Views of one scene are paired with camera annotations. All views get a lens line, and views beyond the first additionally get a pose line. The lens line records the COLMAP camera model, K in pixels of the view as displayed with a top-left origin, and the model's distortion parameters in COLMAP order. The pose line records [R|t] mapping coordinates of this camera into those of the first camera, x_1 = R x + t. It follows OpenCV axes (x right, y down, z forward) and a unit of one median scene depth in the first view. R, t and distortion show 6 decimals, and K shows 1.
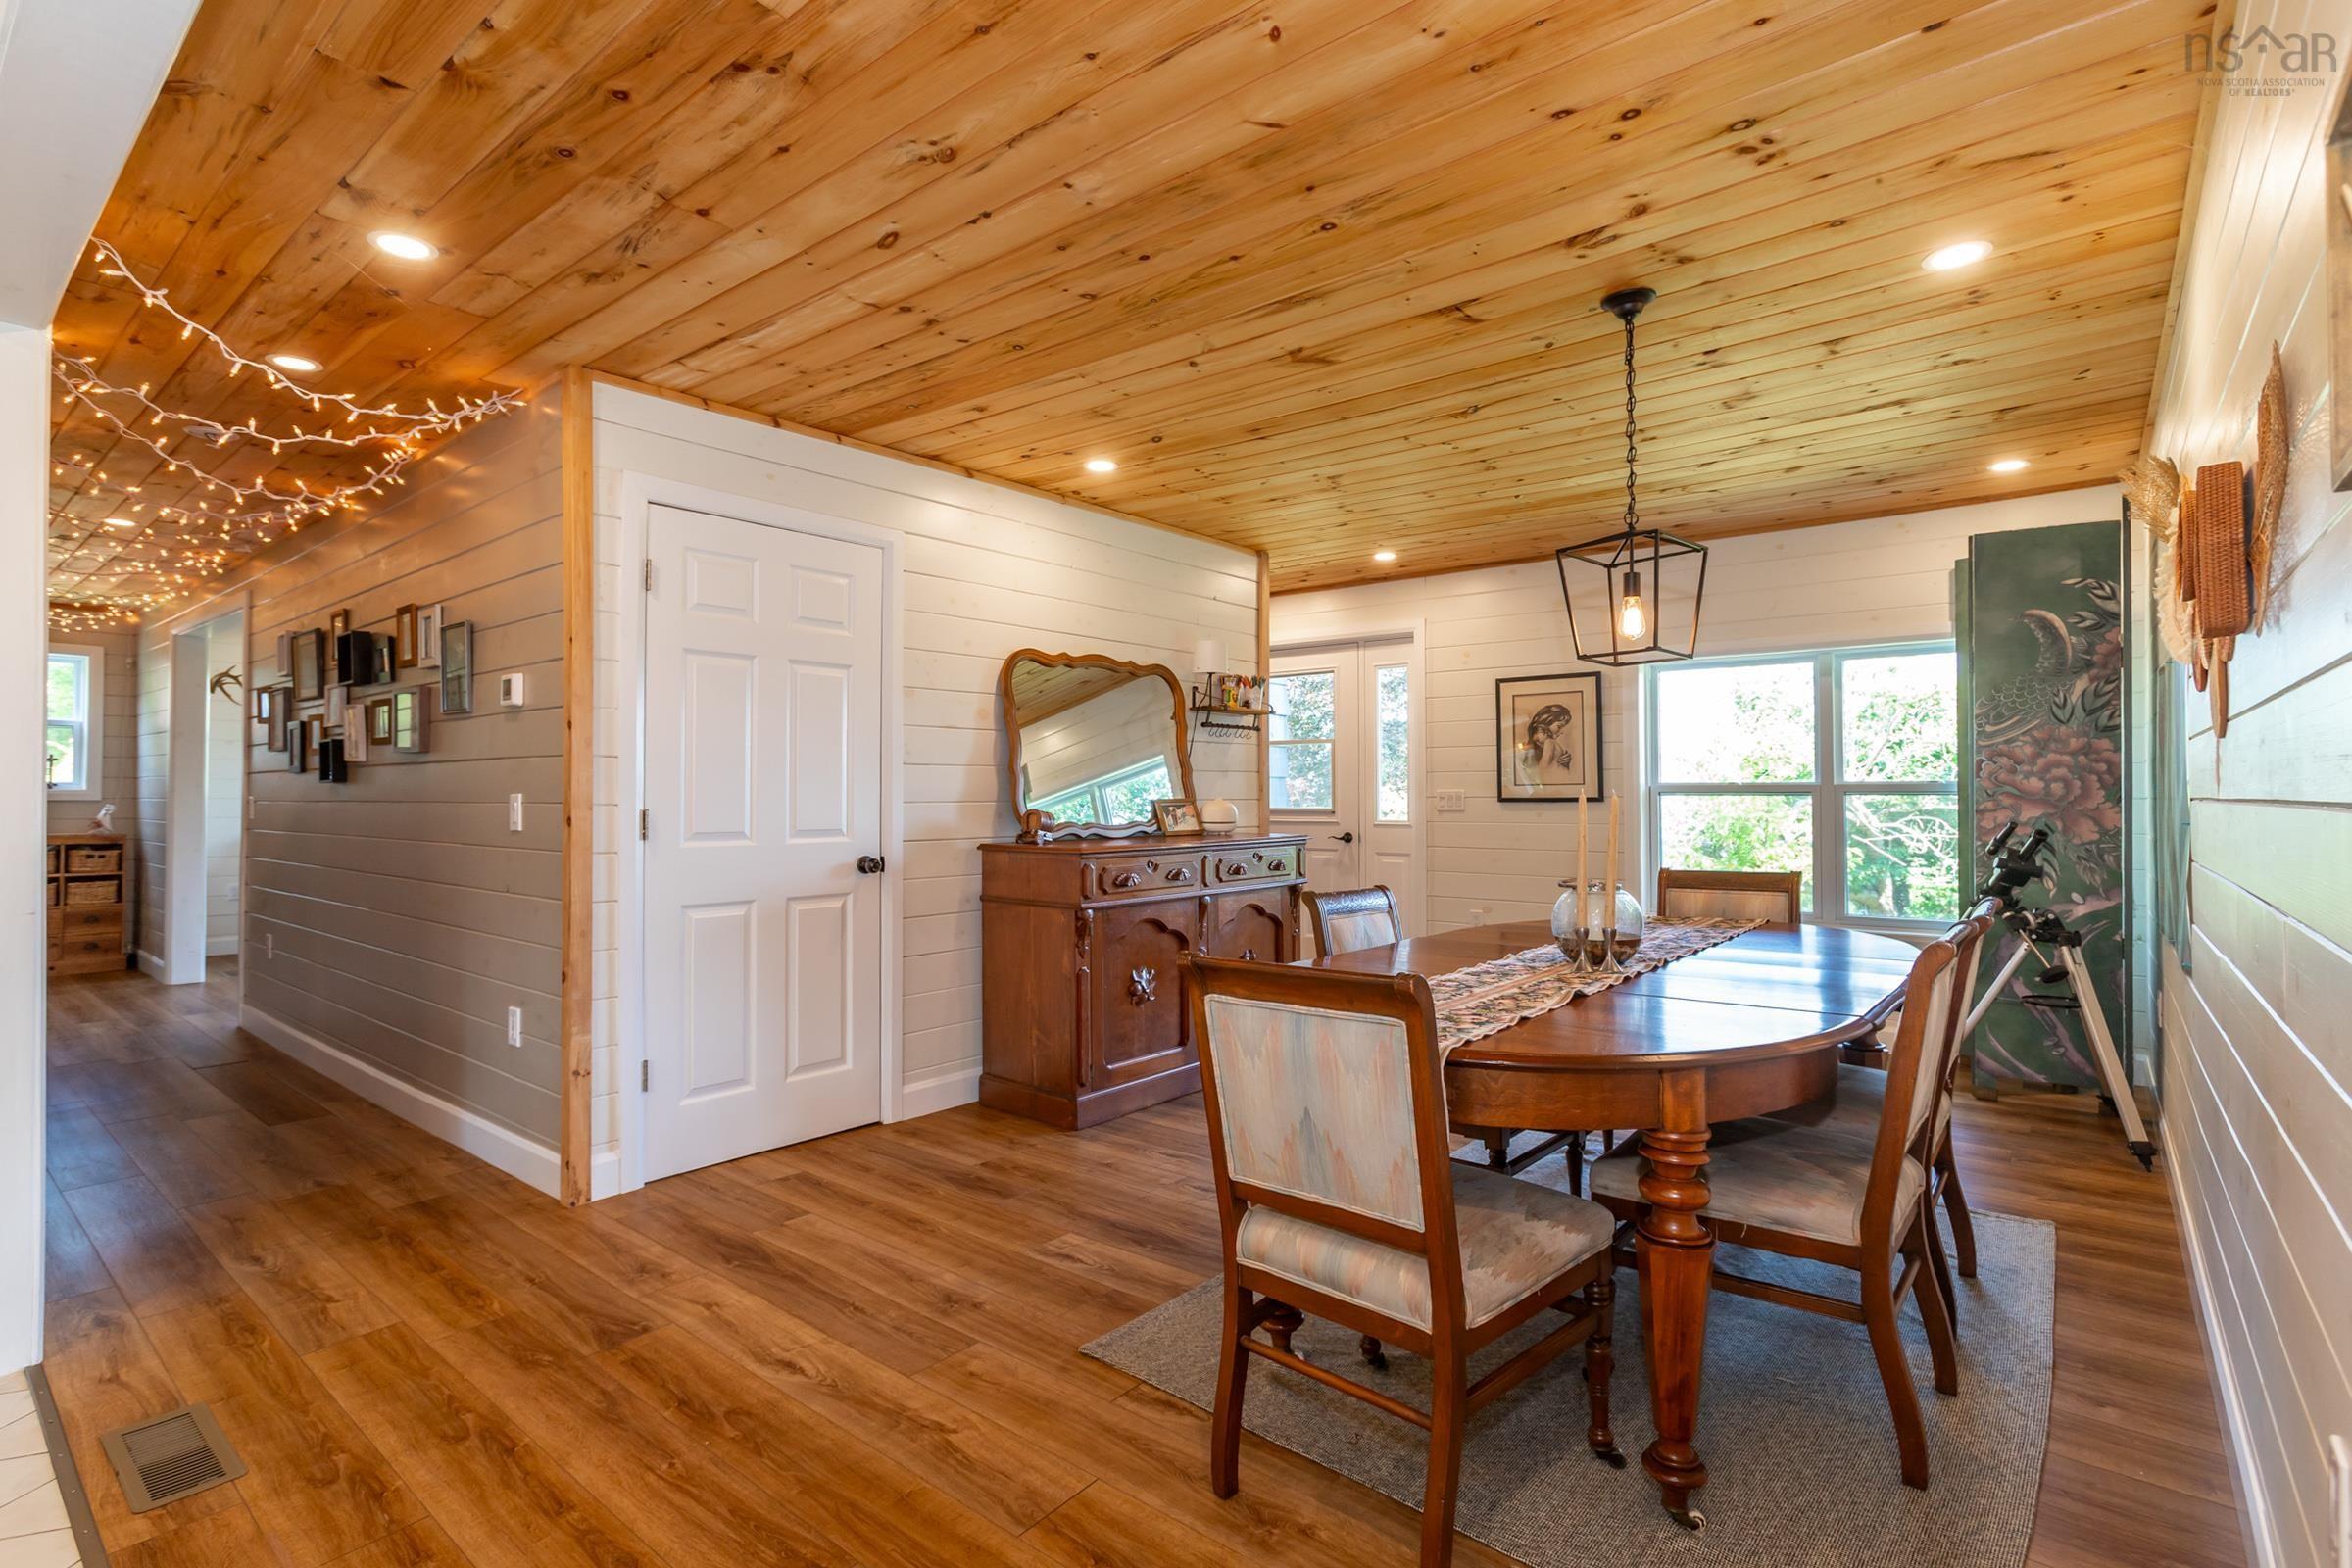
lens RADIAL K [[1022.0, 0, 1092.8], [0, 1022.0, 782.0], [0, 0, 1]] dist [-0.001342, 0.000221]
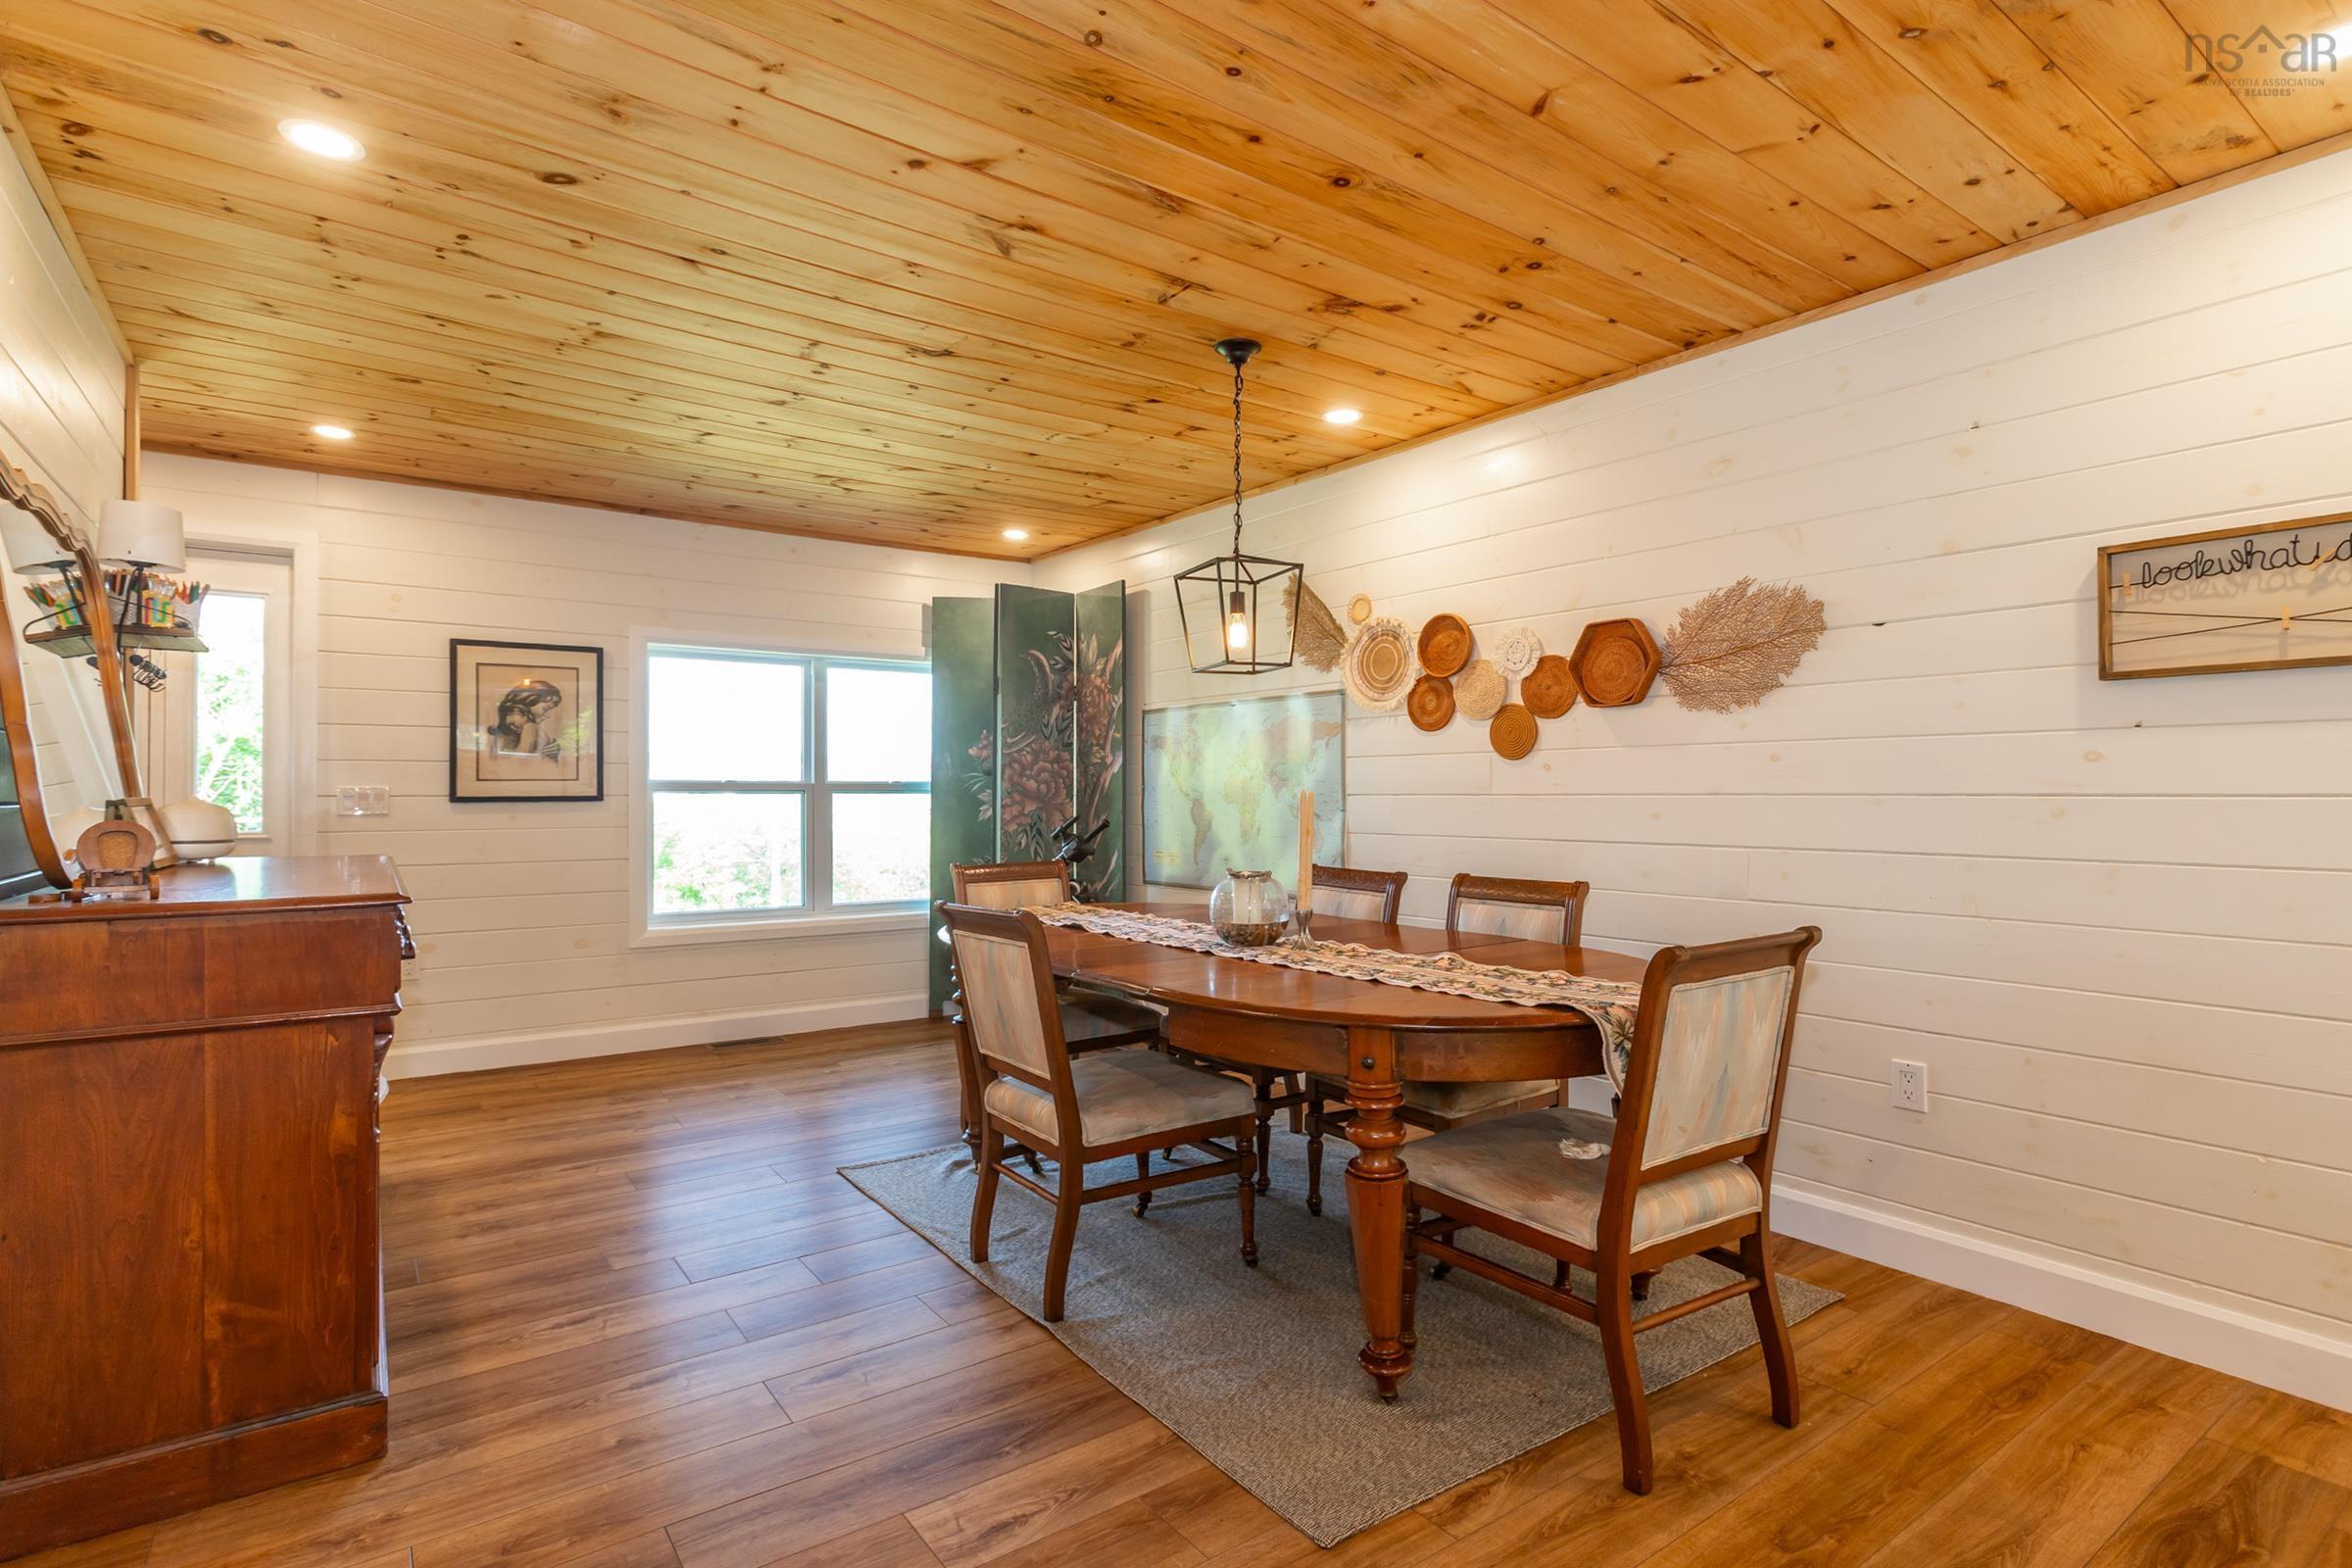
lens RADIAL K [[1112.6, 0, 1190.8], [0, 1112.6, 769.7], [0, 0, 1]] dist [-0.011215, 0.009155]
pose [[0.286363, 0.022649, 0.957853, -0.358429], [-0.012223, 0.999726, -0.019985, 0.008393], [-0.958043, -0.005985, 0.286561, 0.385917]]
